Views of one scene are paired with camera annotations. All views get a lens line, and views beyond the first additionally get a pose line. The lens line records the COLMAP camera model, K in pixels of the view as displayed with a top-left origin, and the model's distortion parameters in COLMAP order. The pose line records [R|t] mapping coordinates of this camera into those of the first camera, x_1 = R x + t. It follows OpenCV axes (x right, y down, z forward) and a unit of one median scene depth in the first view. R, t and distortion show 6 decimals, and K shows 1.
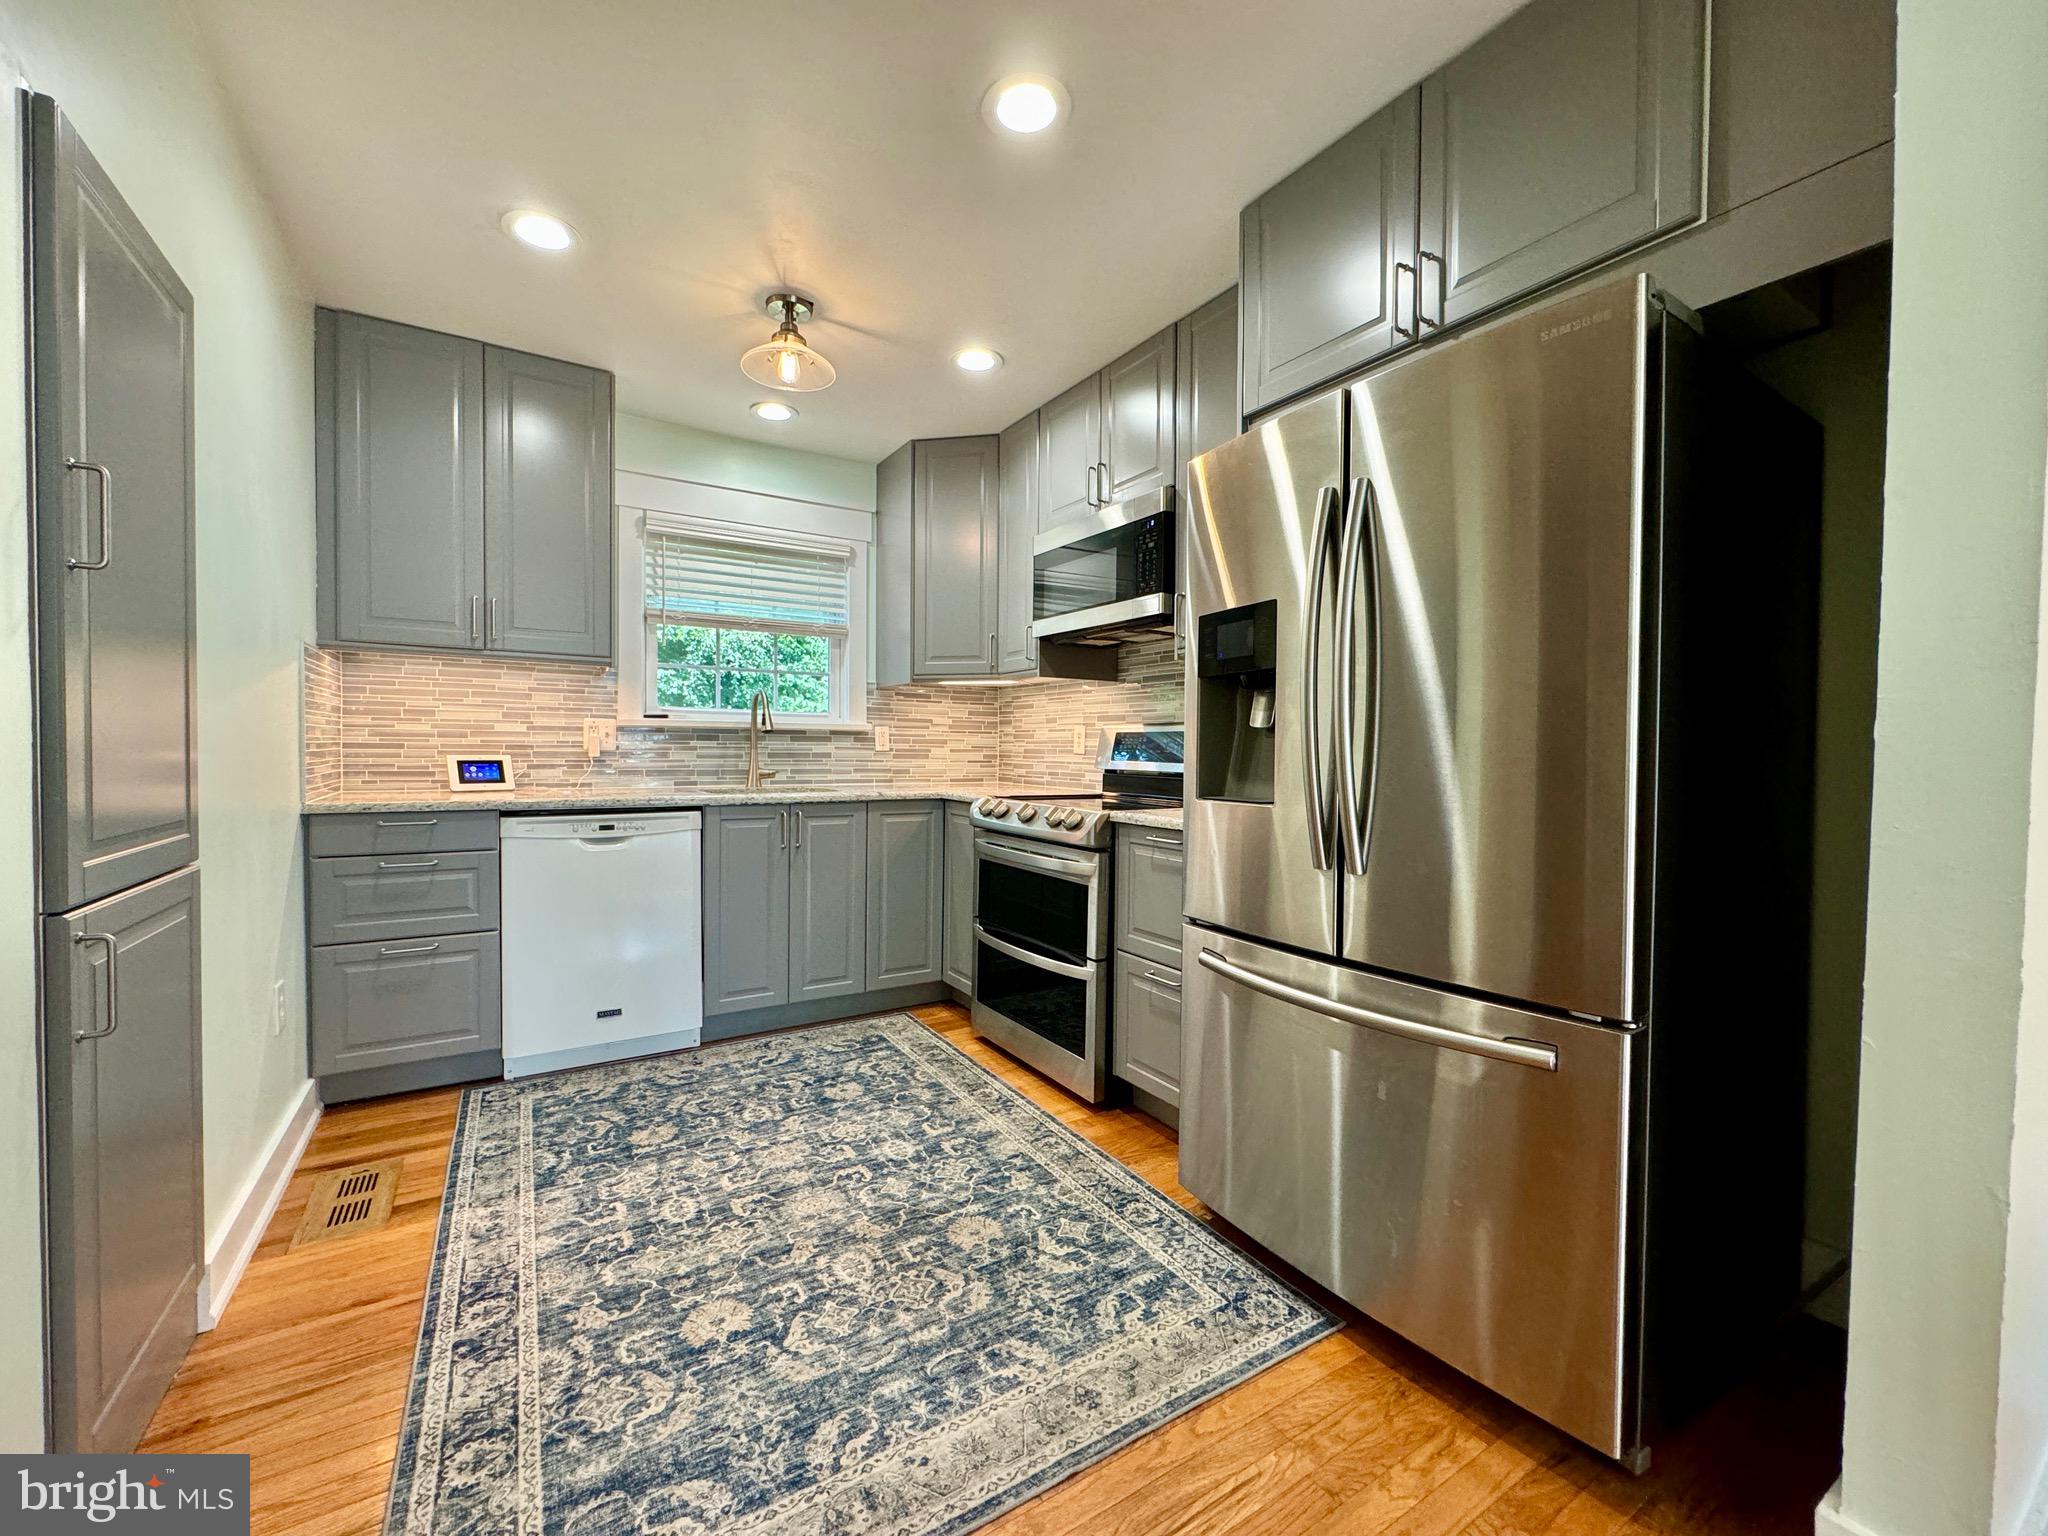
lens RADIAL K [[816.1, 0, 1024.0], [0, 816.1, 768.0], [0, 0, 1]] dist [-0.000085, -0.000316]
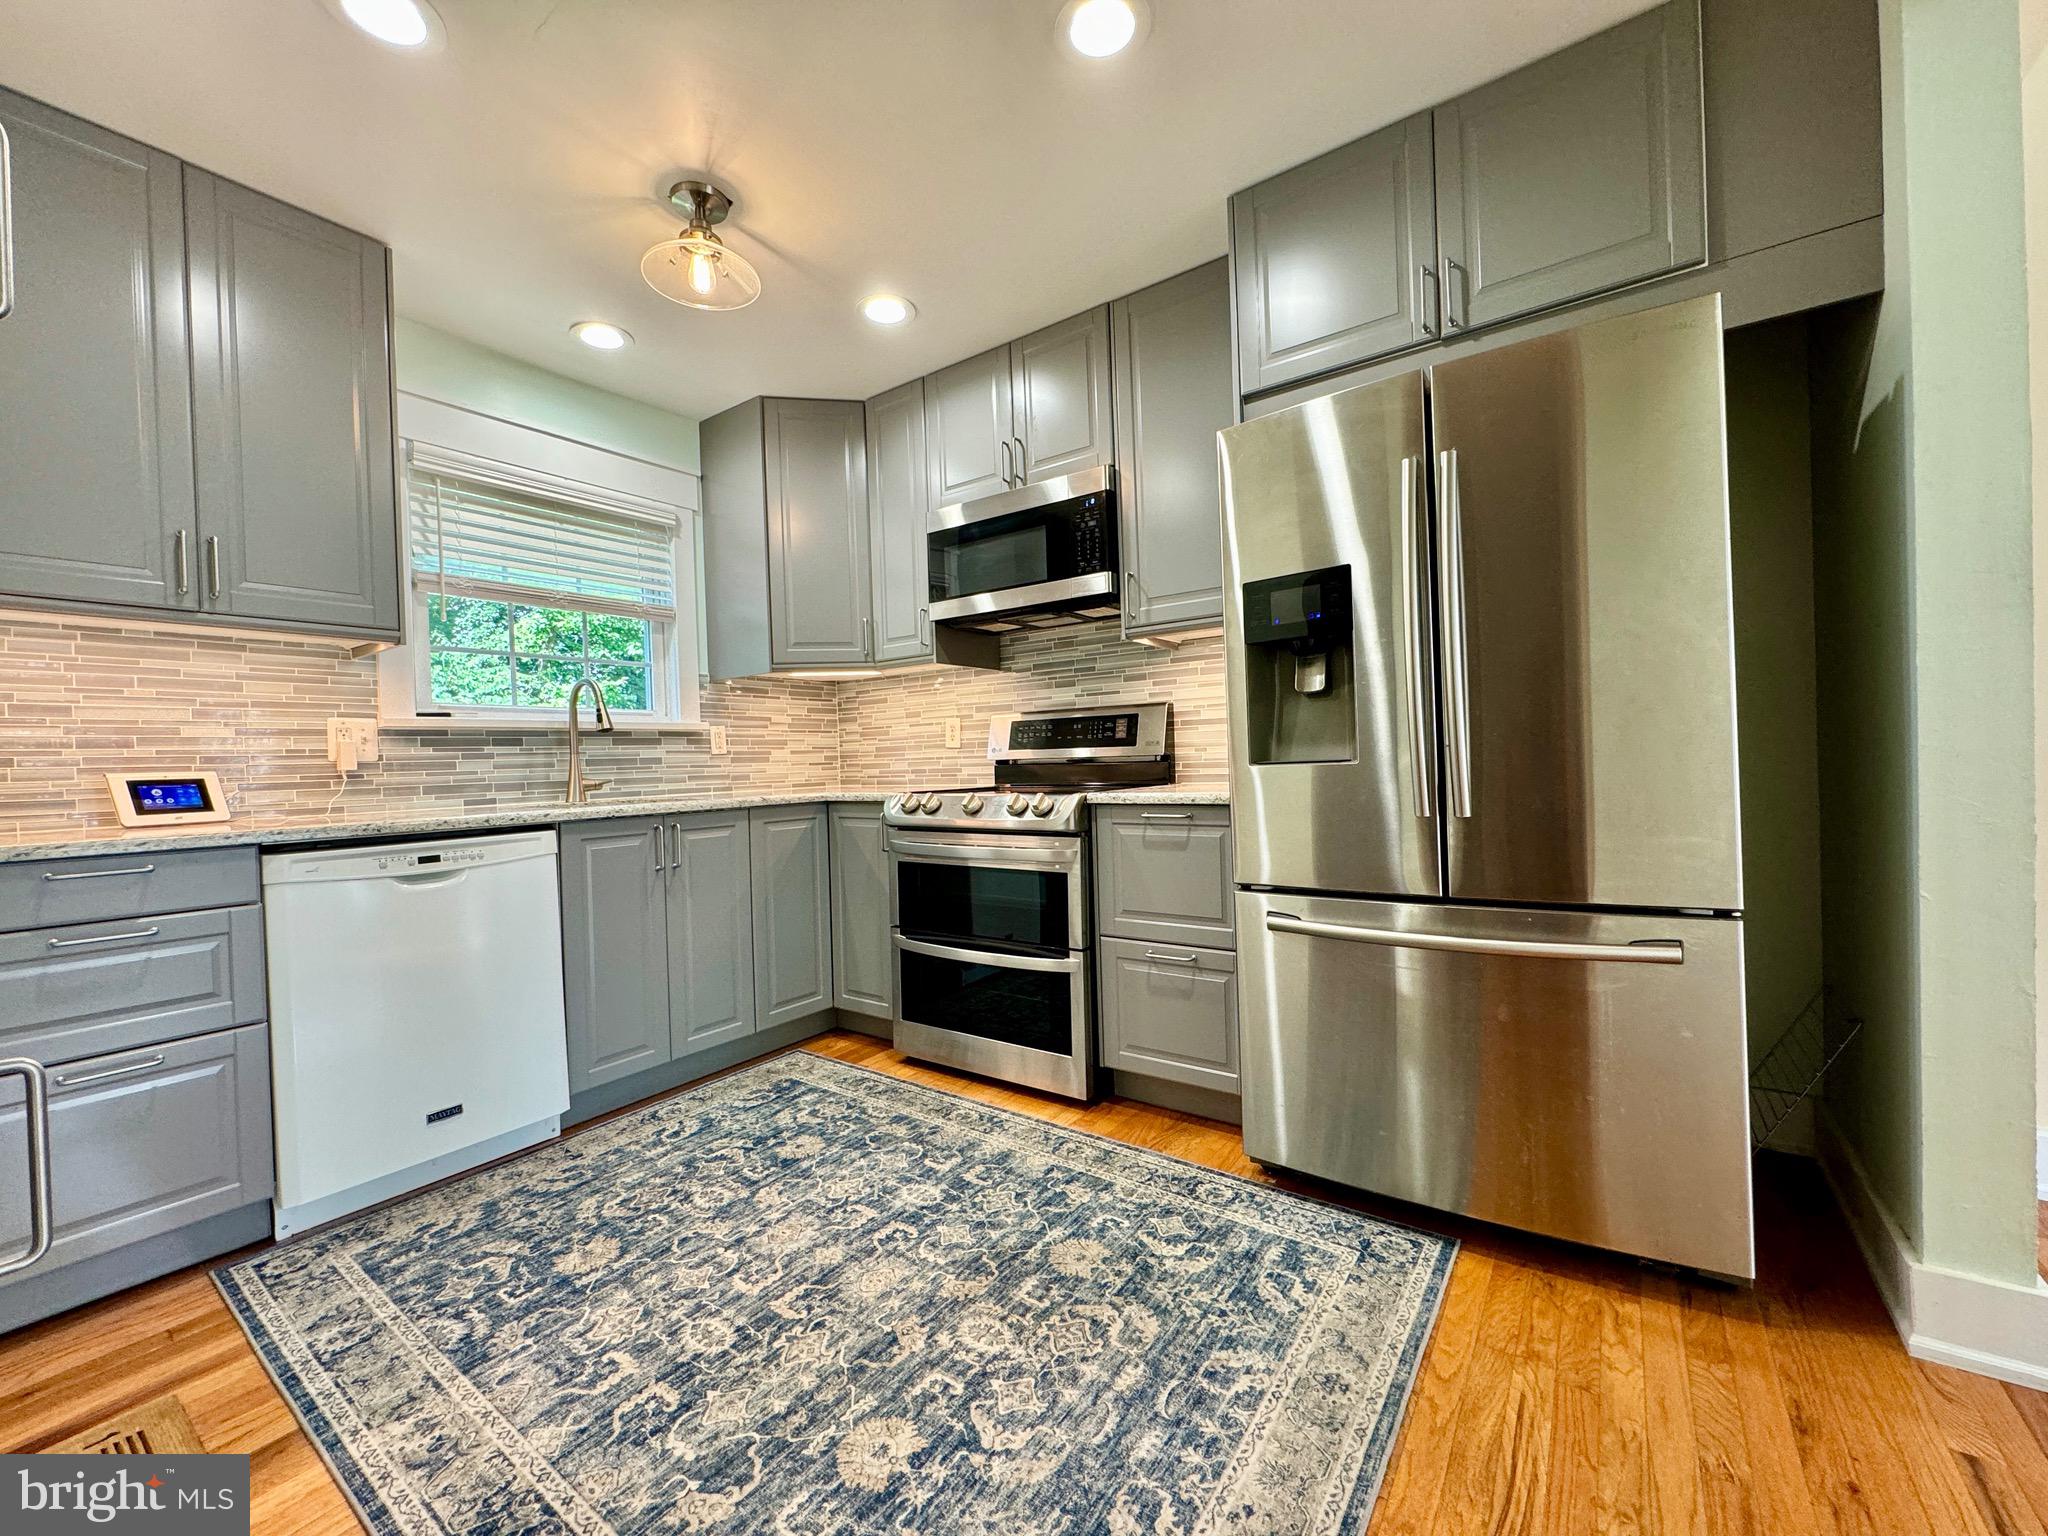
lens RADIAL K [[816.1, 0, 1024.0], [0, 816.1, 768.0], [0, 0, 1]] dist [-0.000544, -0.000264]
pose [[0.924259, -0.044180, 0.379200, -0.309464], [0.051126, 0.998658, -0.008263, 0.025920], [-0.378326, 0.027024, 0.925278, 0.127944]]
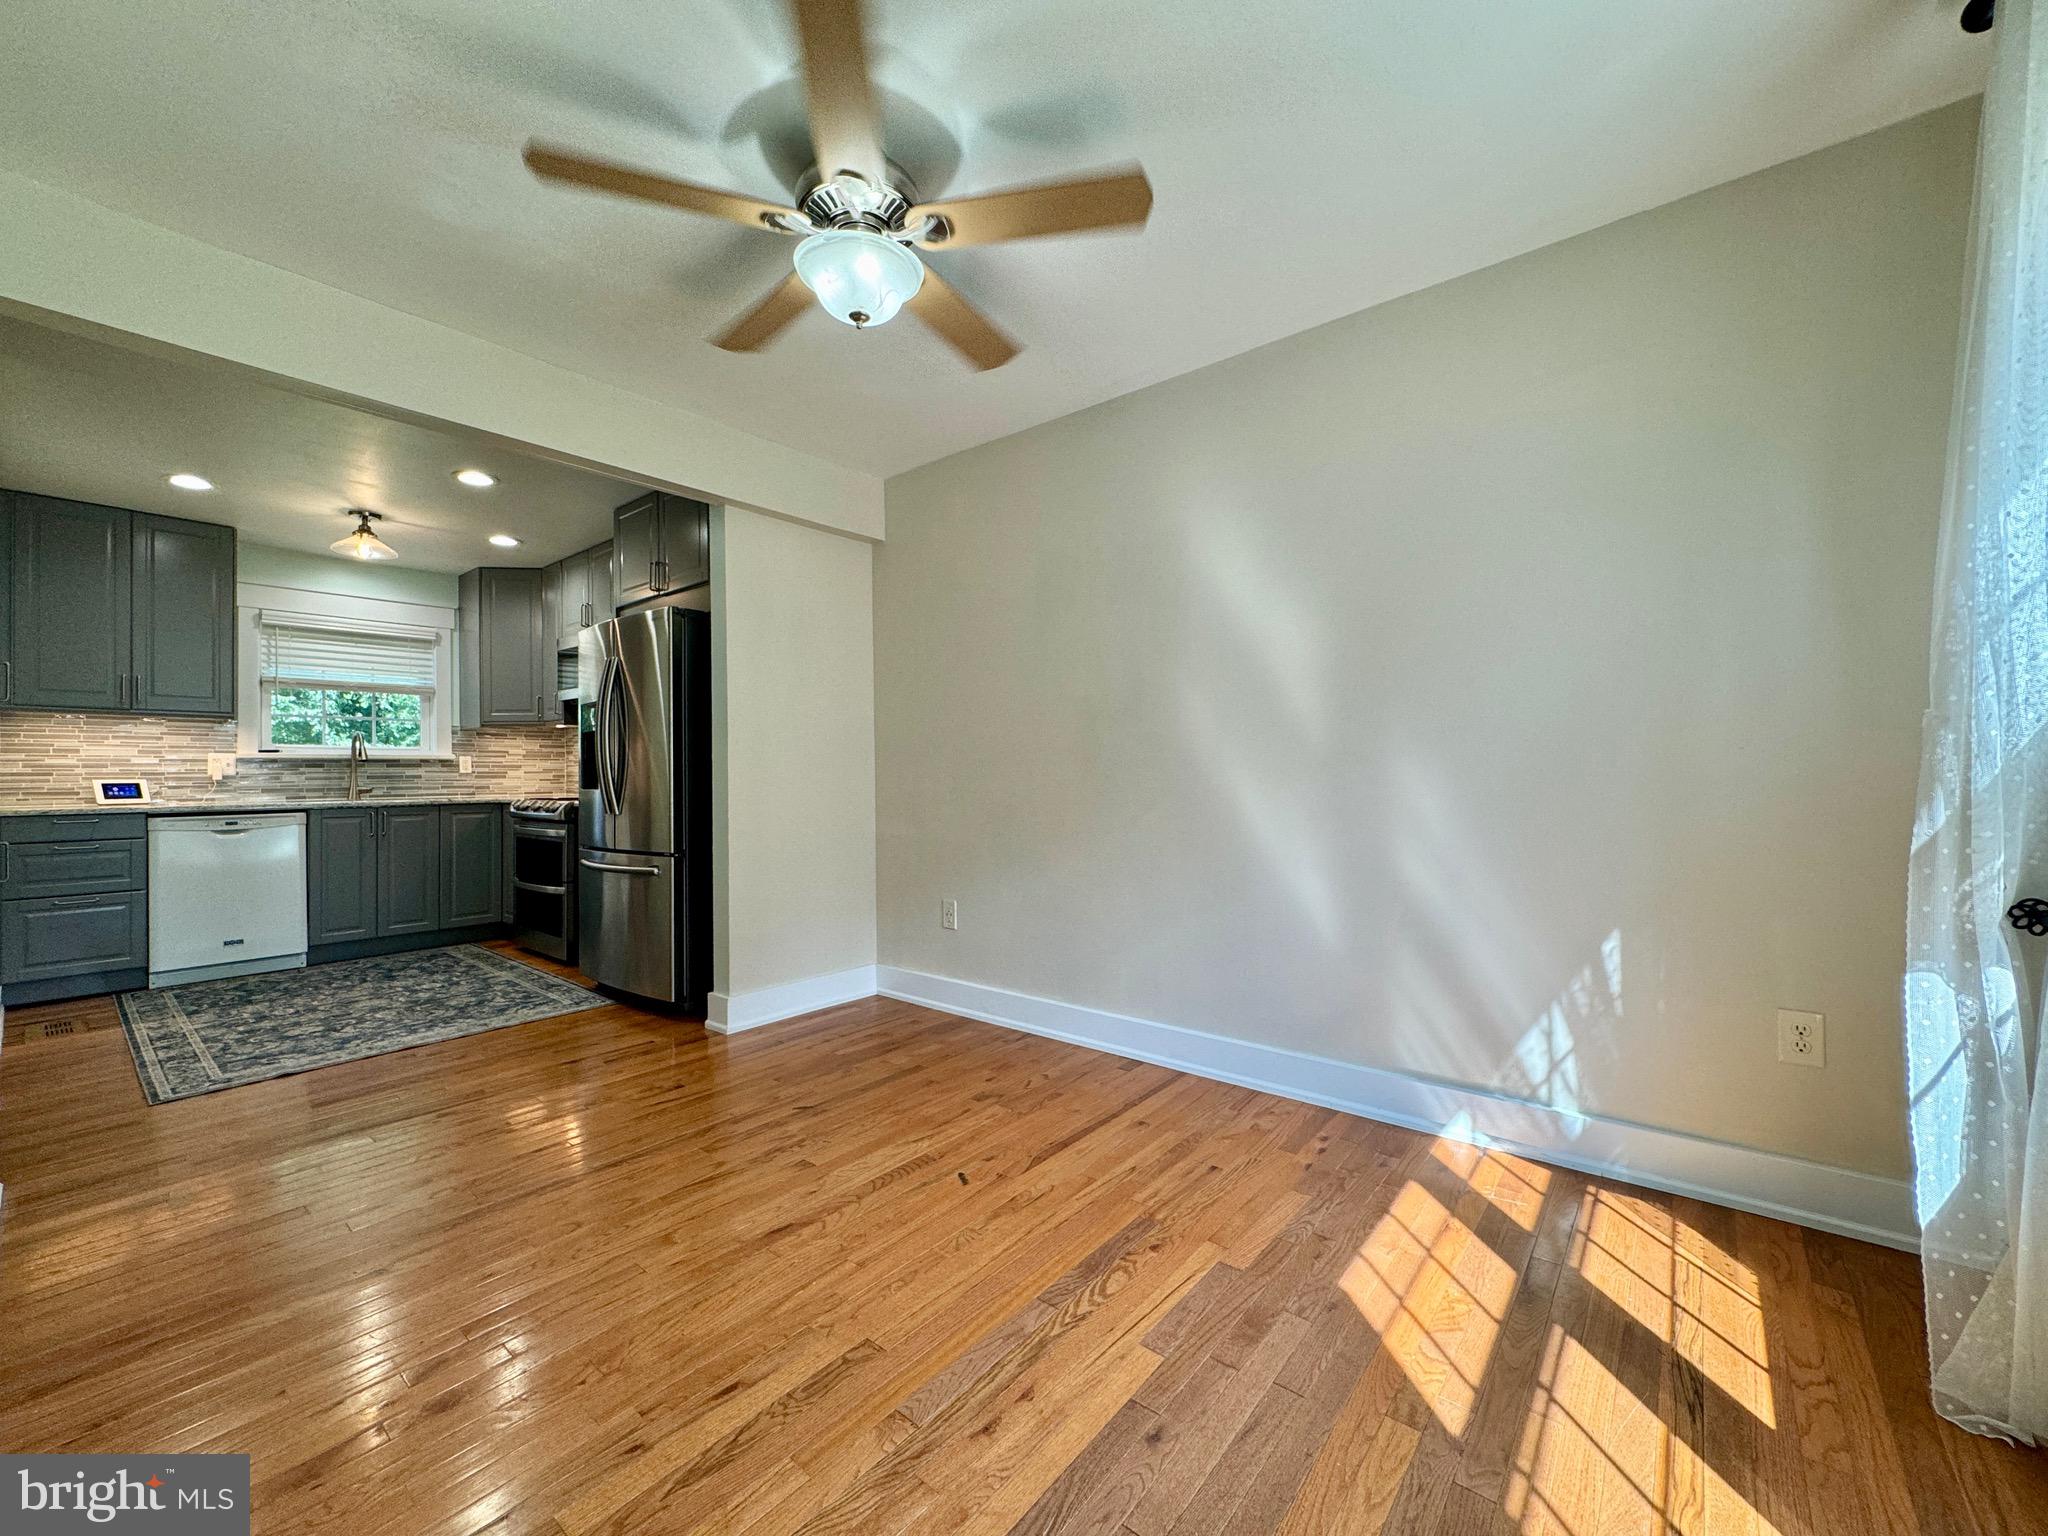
lens RADIAL K [[816.1, 0, 1024.0], [0, 816.1, 768.0], [0, 0, 1]] dist [-0.000085, -0.000316]
pose [[0.948694, -0.015958, 0.315793, 0.466330], [0.025181, 0.999367, -0.025147, 0.046838], [-0.315192, 0.031809, 0.948495, -1.028010]]
